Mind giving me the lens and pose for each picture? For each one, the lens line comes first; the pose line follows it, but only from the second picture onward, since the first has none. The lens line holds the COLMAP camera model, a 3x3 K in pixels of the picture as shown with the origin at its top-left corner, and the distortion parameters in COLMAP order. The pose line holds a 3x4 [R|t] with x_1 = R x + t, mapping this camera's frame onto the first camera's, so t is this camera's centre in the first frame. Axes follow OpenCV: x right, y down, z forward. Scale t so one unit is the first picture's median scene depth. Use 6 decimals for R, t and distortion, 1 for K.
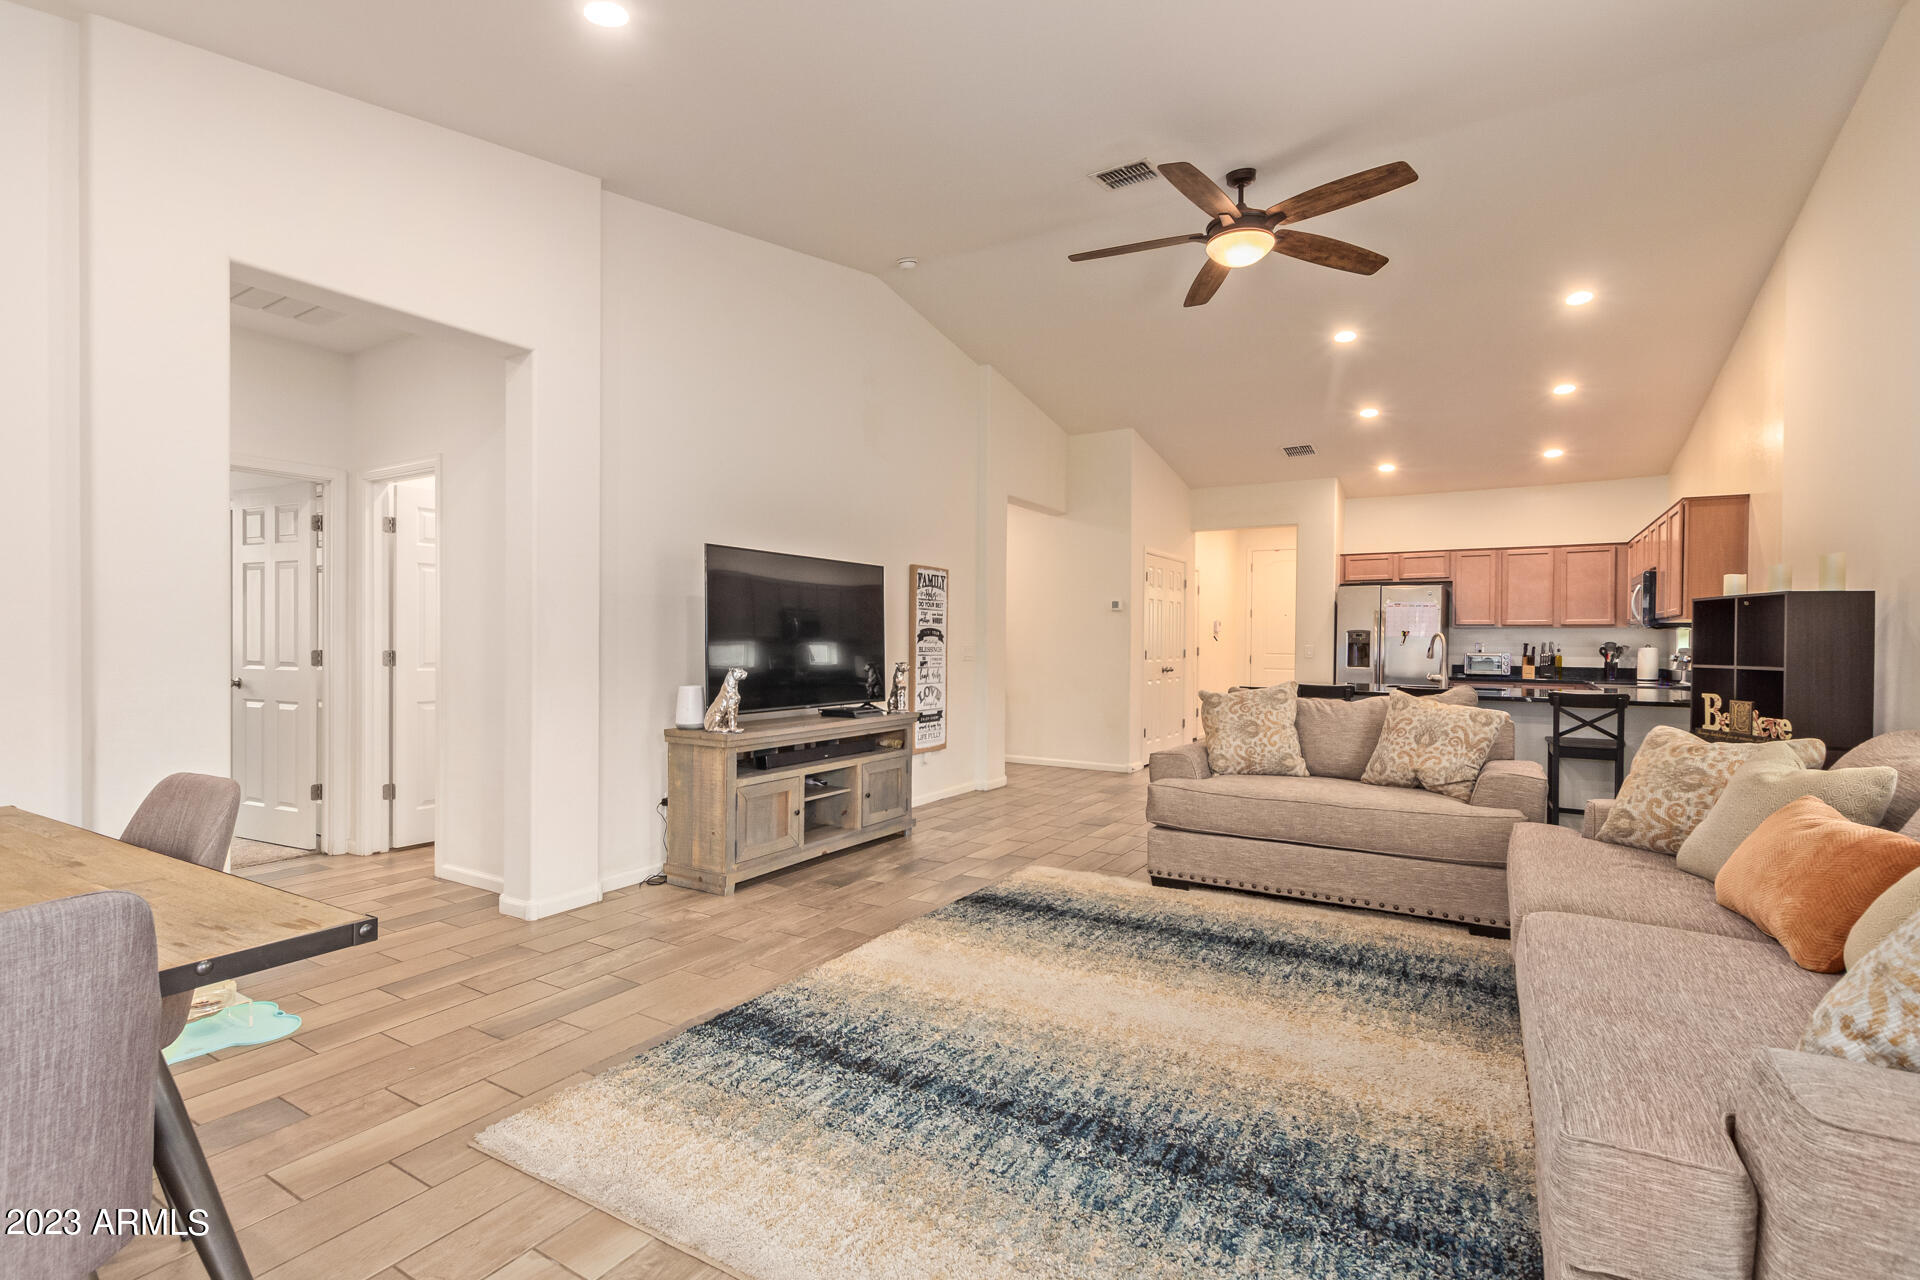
lens RADIAL K [[874.6, 0, 972.8], [0, 874.6, 651.2], [0, 0, 1]] dist [0.004556, -0.001327]
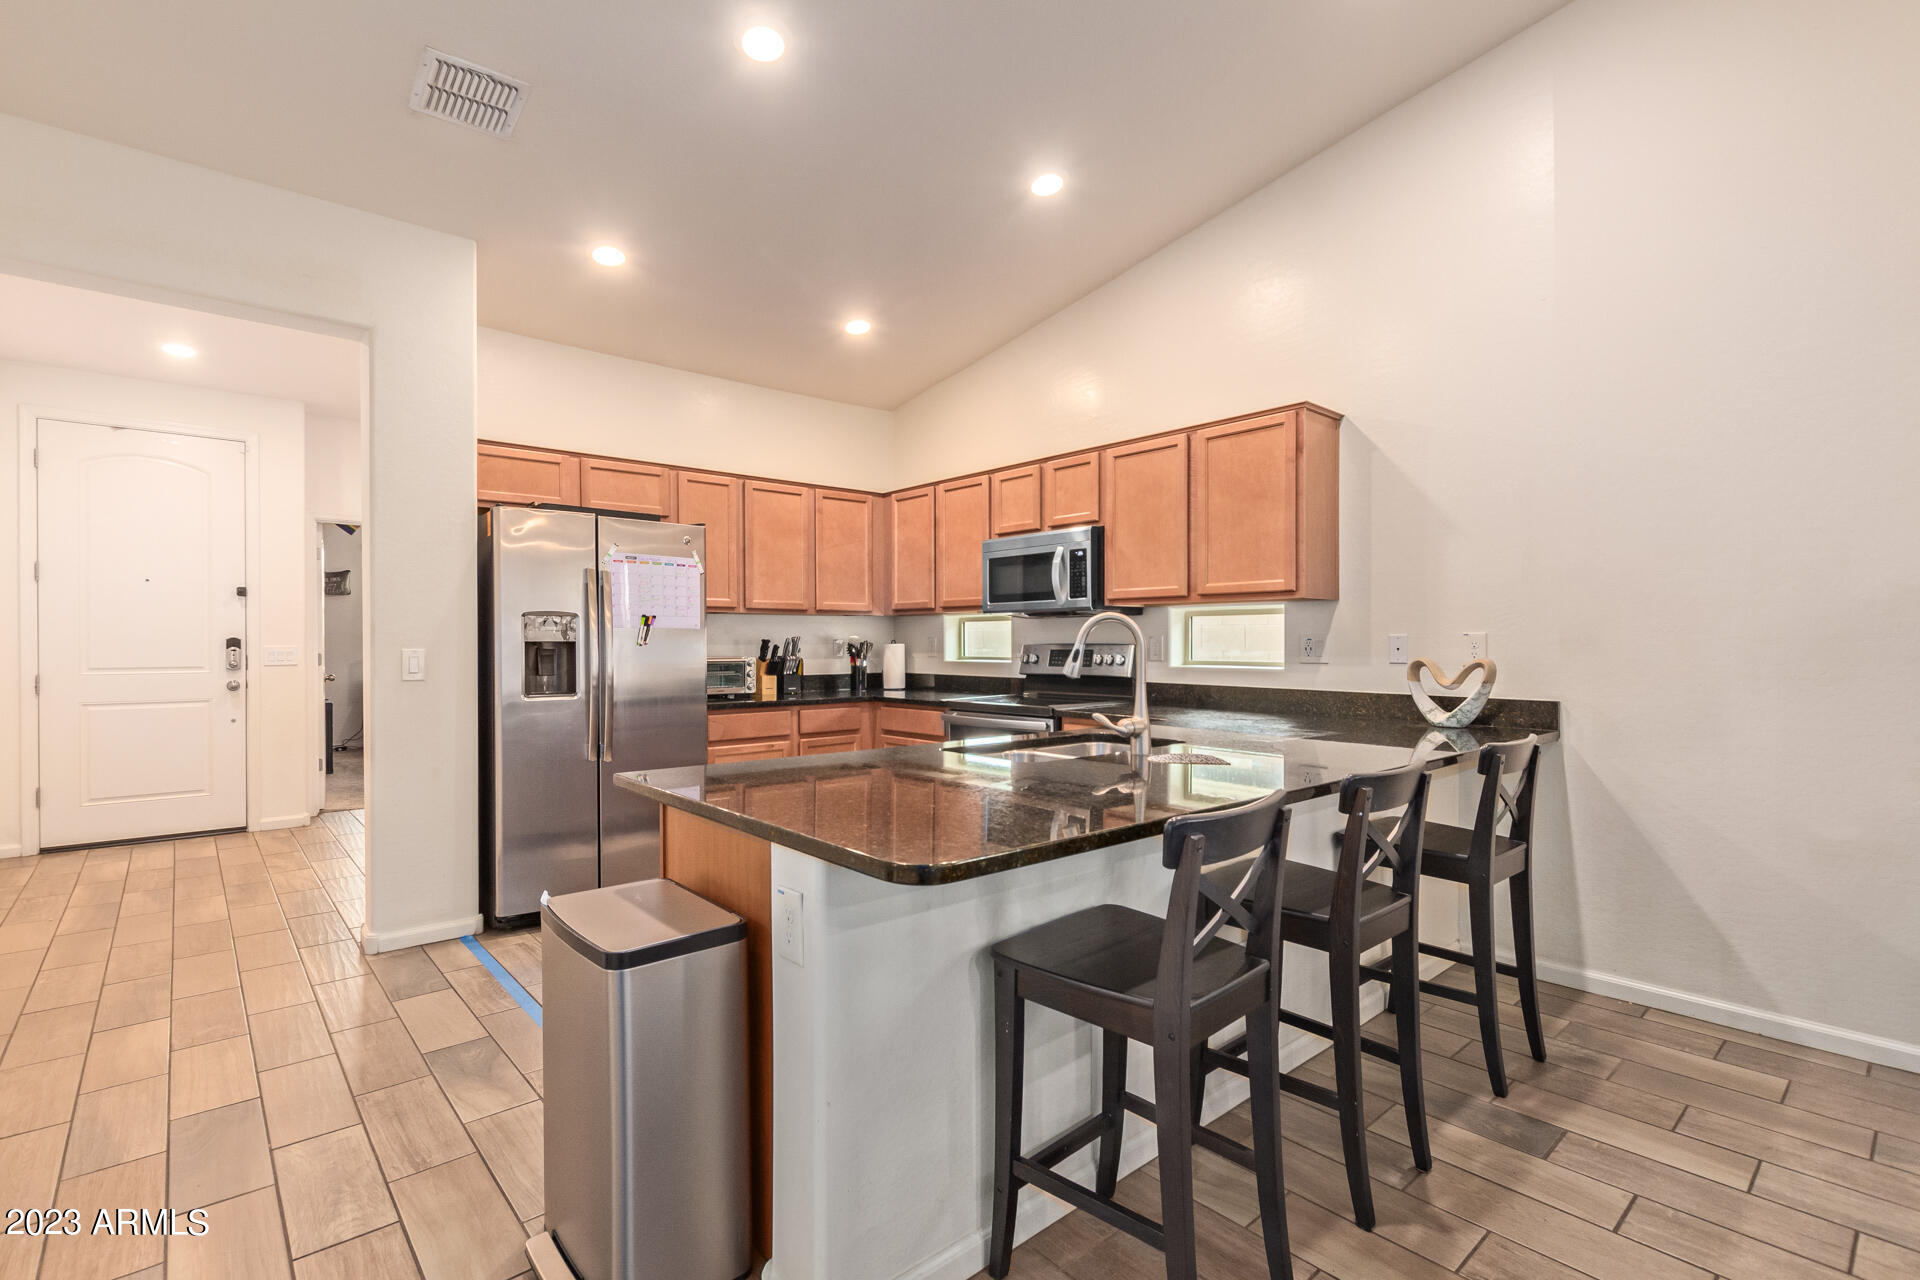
lens RADIAL K [[874.6, 0, 969.1], [0, 874.6, 641.4], [0, 0, 1]] dist [0.004556, -0.001327]
pose [[0.305042, -0.007486, 0.952309, 0.091923], [0.008436, 0.999951, 0.005159, -0.009599], [-0.952302, 0.006460, 0.305090, 0.688558]]
